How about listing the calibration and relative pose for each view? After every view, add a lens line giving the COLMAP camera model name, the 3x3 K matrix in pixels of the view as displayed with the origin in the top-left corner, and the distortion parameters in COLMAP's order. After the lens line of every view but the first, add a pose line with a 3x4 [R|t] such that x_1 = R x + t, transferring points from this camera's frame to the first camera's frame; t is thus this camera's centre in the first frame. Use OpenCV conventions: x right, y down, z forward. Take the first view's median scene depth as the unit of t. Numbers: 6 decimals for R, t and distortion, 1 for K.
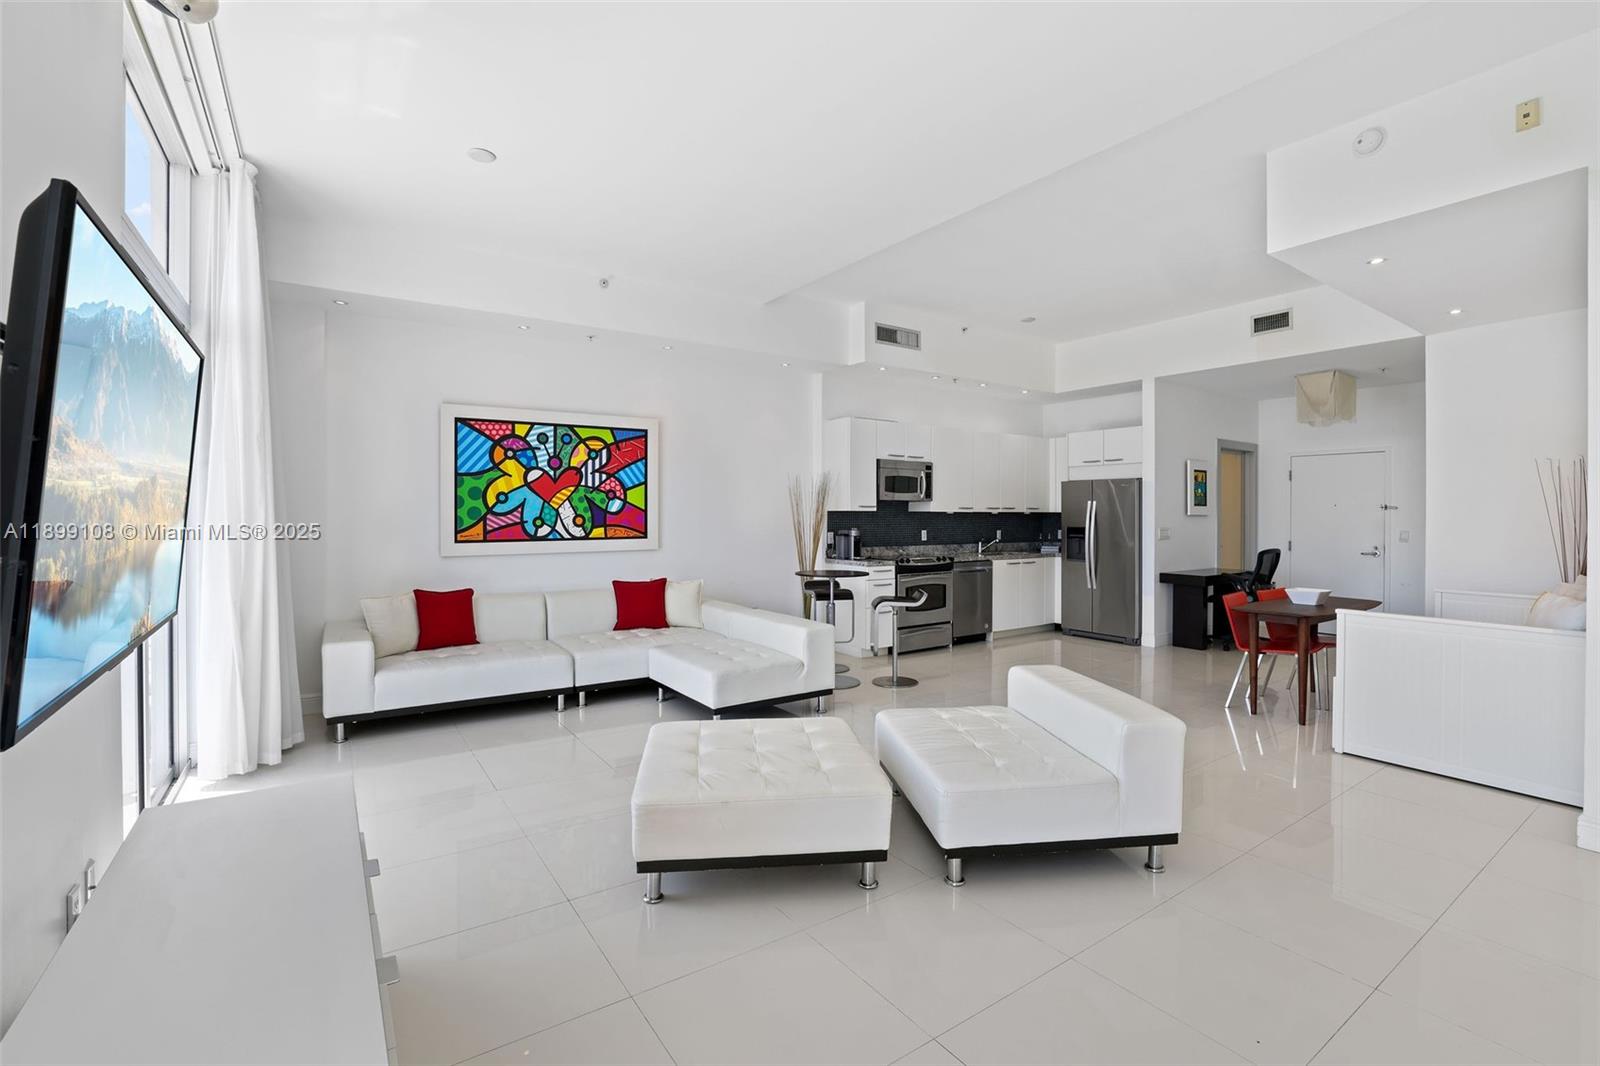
lens RADIAL K [[701.9, 0, 796.4], [0, 701.9, 524.5], [0, 0, 1]] dist [-0.048337, 0.015948]
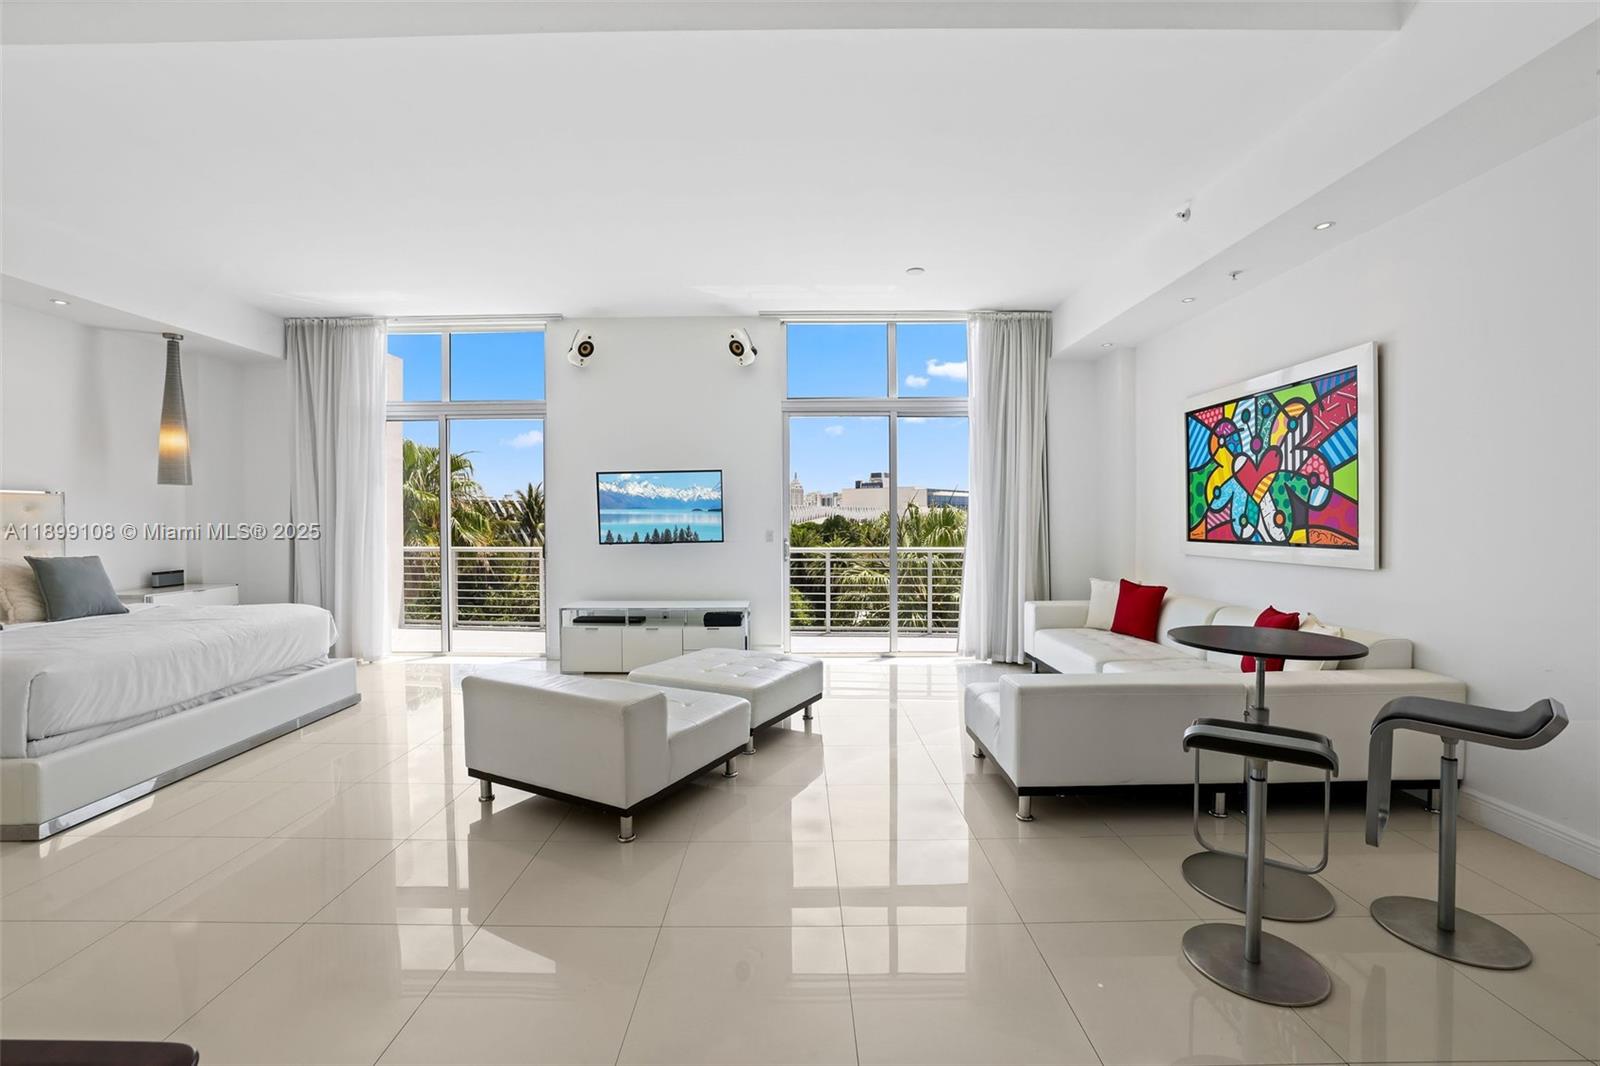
lens RADIAL K [[688.7, 0, 795.9], [0, 688.7, 526.0], [0, 0, 1]] dist [-0.047490, 0.019499]
pose [[-0.556952, 0.010774, -0.830474, 0.542753], [-0.007517, 0.999810, 0.018012, -0.006888], [0.830510, 0.016274, -0.556765, 0.957135]]
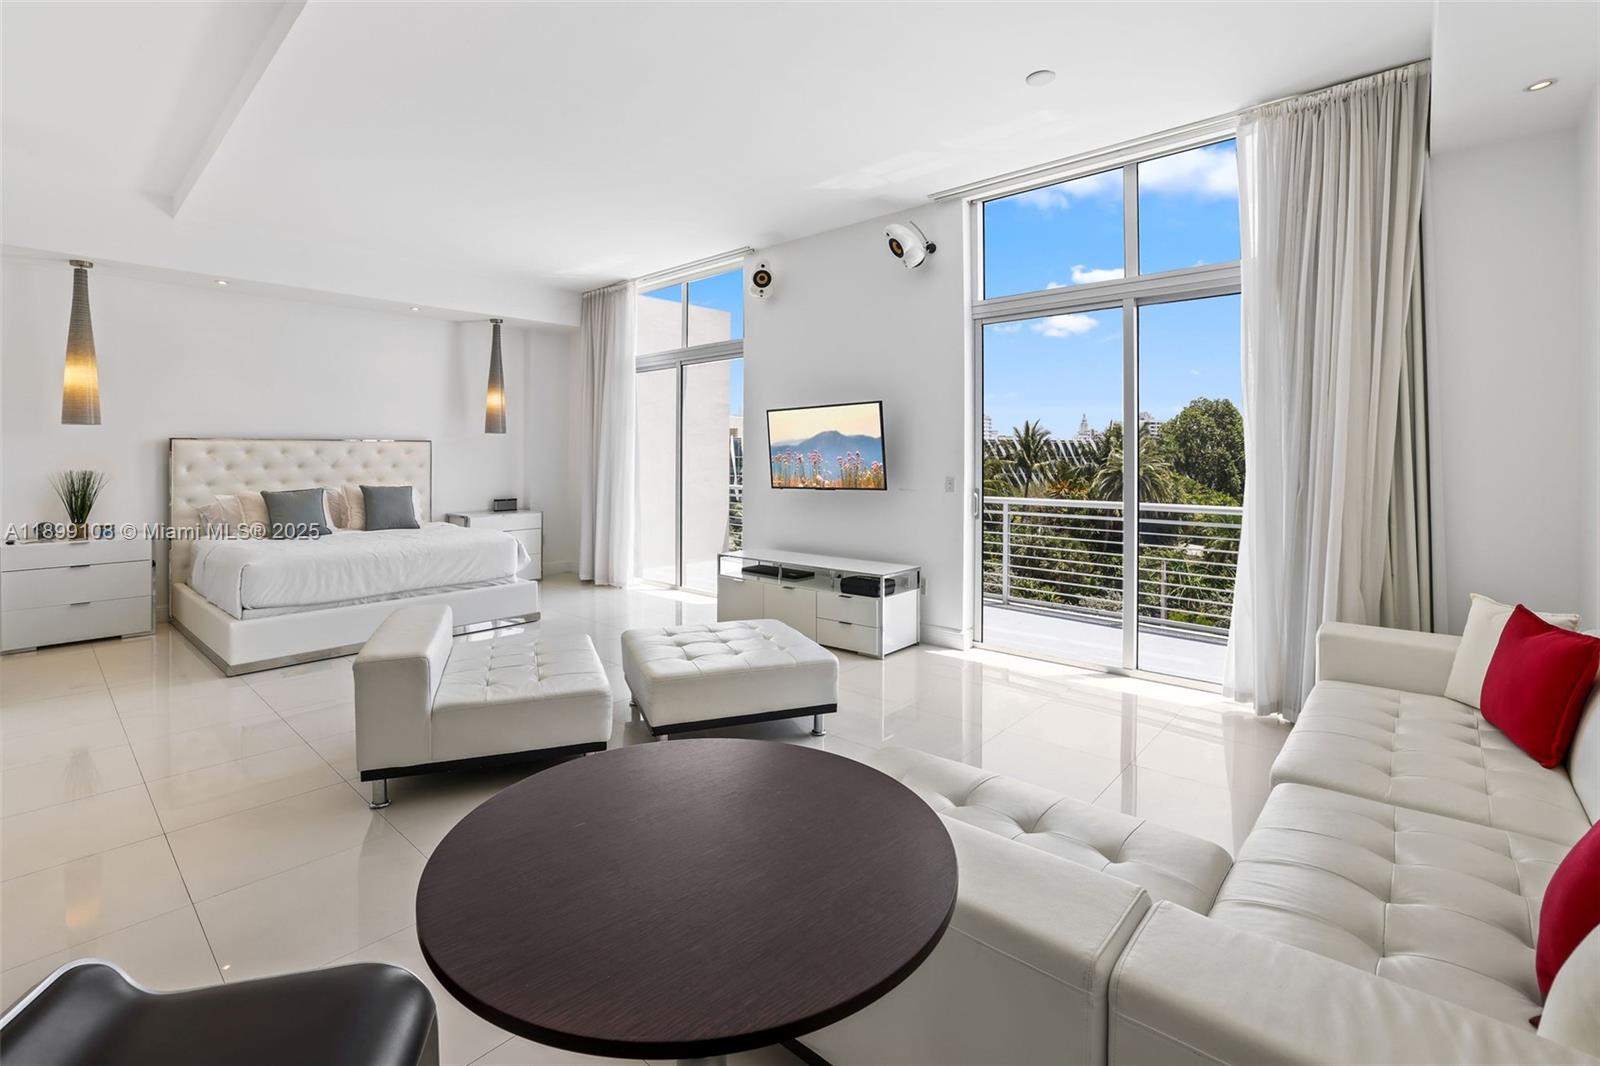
lens RADIAL K [[720.4, 0, 782.2], [0, 720.4, 457.1], [0, 0, 1]] dist [-0.028360, 0.000188]
pose [[-0.971097, -0.002040, -0.238678, 0.067857], [-0.004492, 0.999943, 0.009732, -0.012462], [0.238645, 0.010523, -0.971050, 1.109408]]
